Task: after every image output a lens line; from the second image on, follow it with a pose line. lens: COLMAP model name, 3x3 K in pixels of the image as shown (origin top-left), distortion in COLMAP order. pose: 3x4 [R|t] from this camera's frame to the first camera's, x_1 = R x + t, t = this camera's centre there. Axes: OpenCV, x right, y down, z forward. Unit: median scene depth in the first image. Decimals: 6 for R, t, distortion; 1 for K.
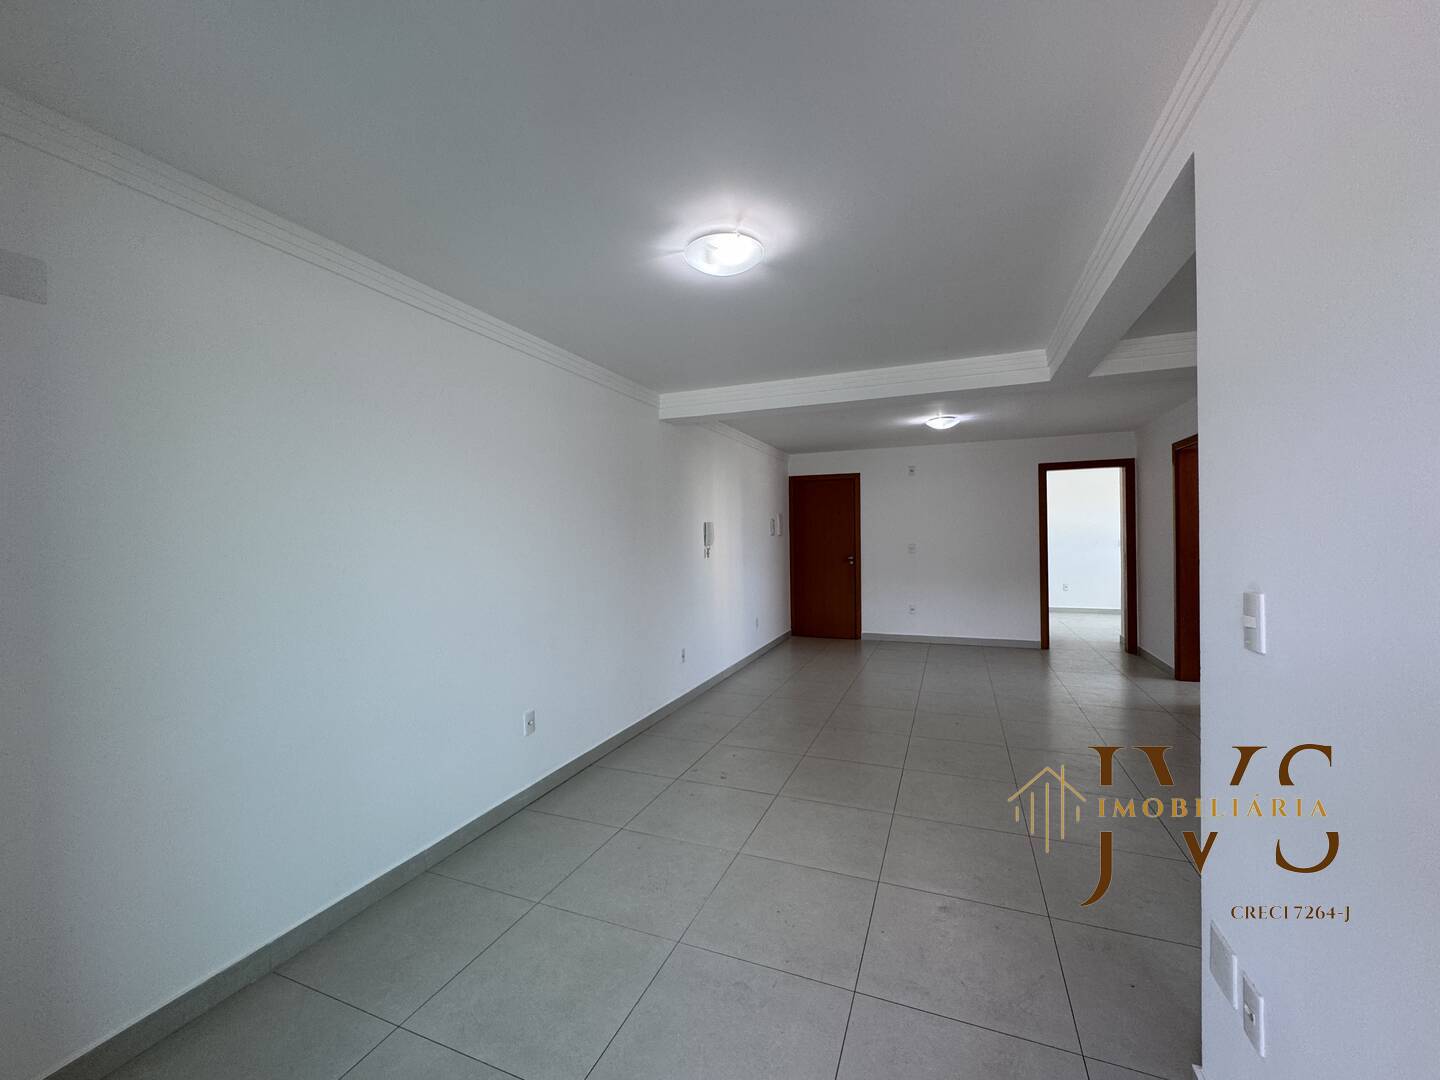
lens RADIAL K [[577.6, 0, 718.5], [0, 577.6, 539.3], [0, 0, 1]] dist [-0.000202, -0.000302]
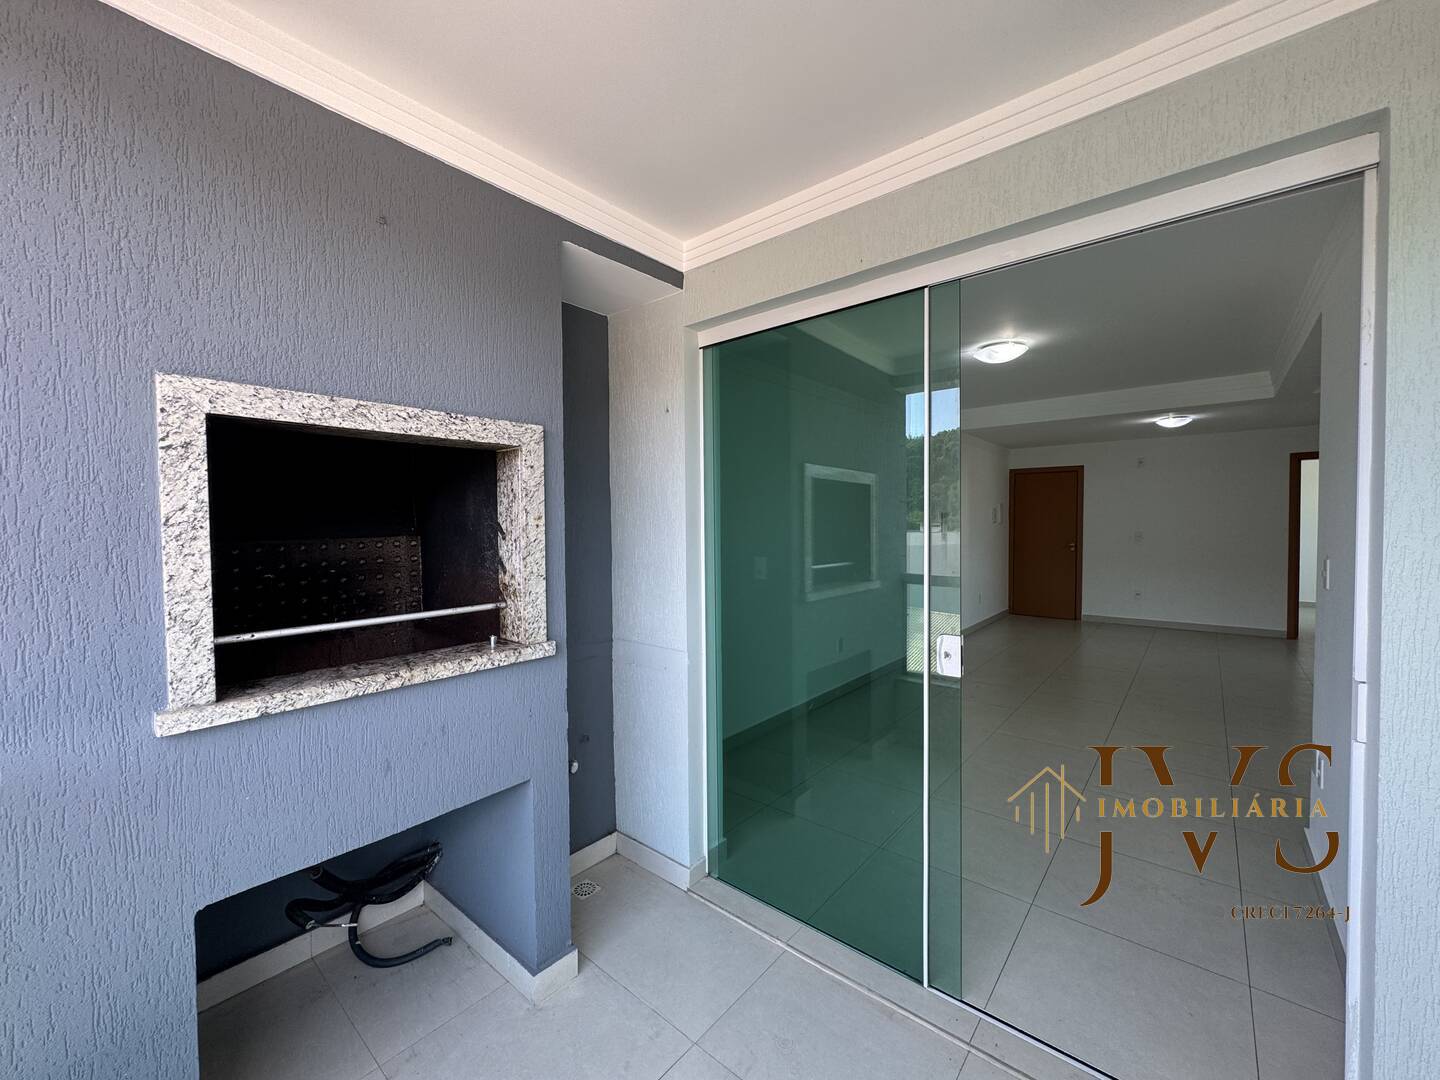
lens RADIAL K [[577.6, 0, 718.5], [0, 577.6, 539.3], [0, 0, 1]] dist [-0.000202, -0.000302]
pose [[0.951206, 0.016913, -0.308094, -0.074039], [-0.008360, 0.999543, 0.029059, -0.003526], [0.308444, -0.025065, 0.950912, -0.252792]]
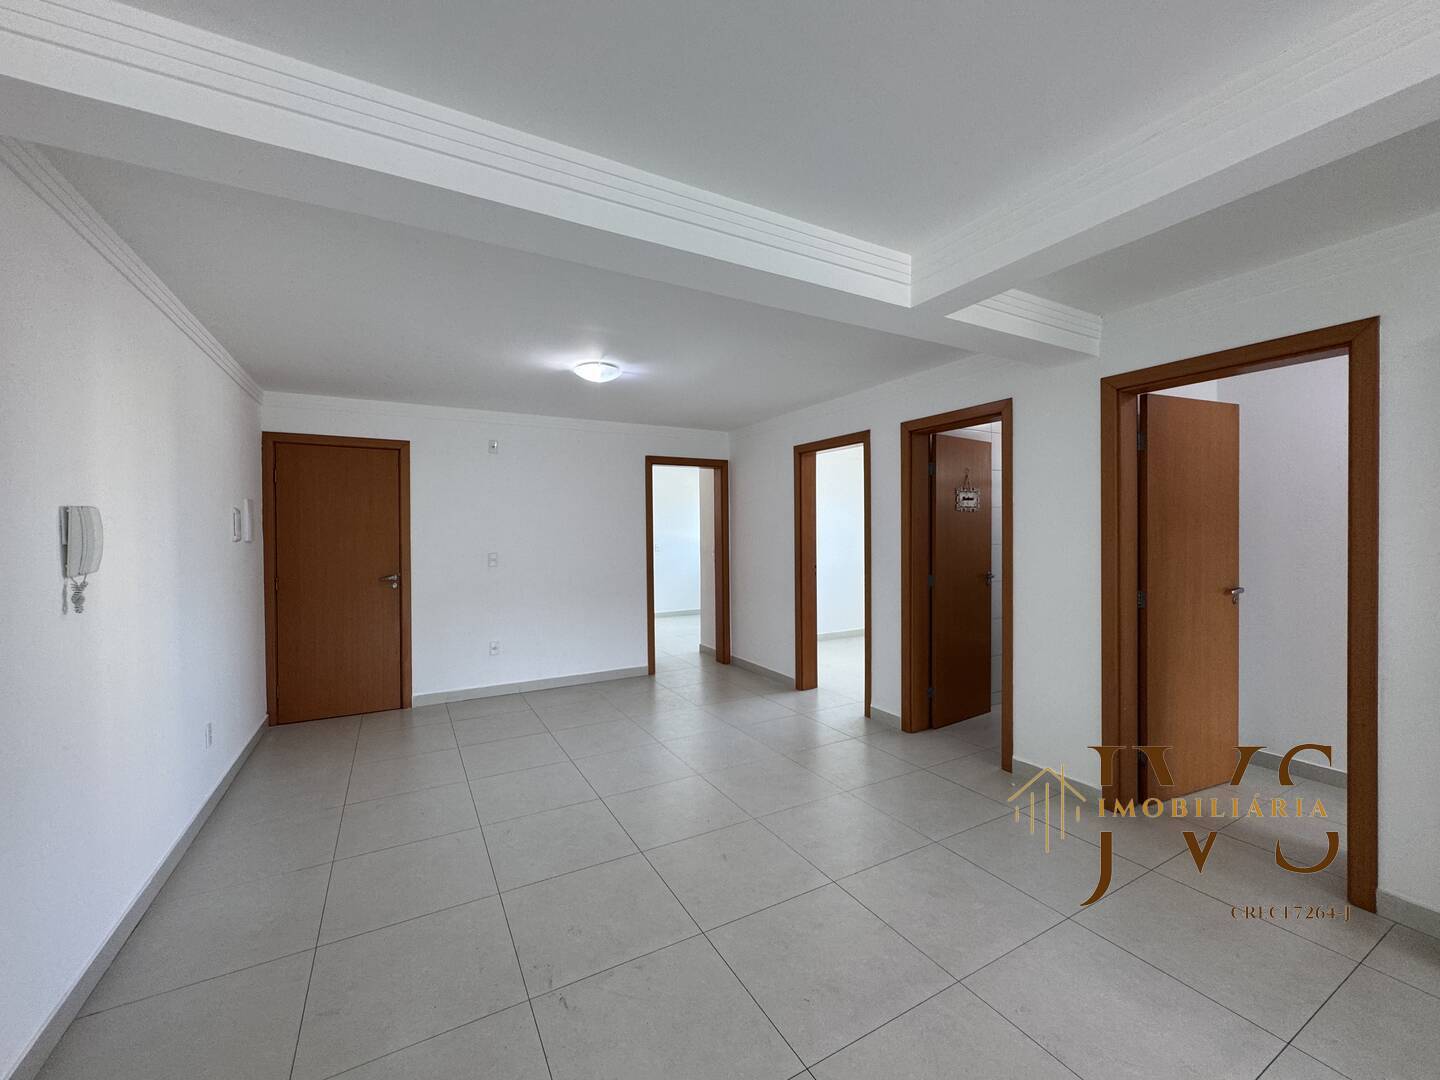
lens RADIAL K [[577.6, 0, 718.5], [0, 577.6, 539.3], [0, 0, 1]] dist [-0.000202, -0.000302]
pose [[0.625623, -0.000187, 0.780125, -0.036011], [0.003315, 0.999992, -0.002419, -0.006477], [-0.780118, 0.004099, 0.625619, 0.391054]]
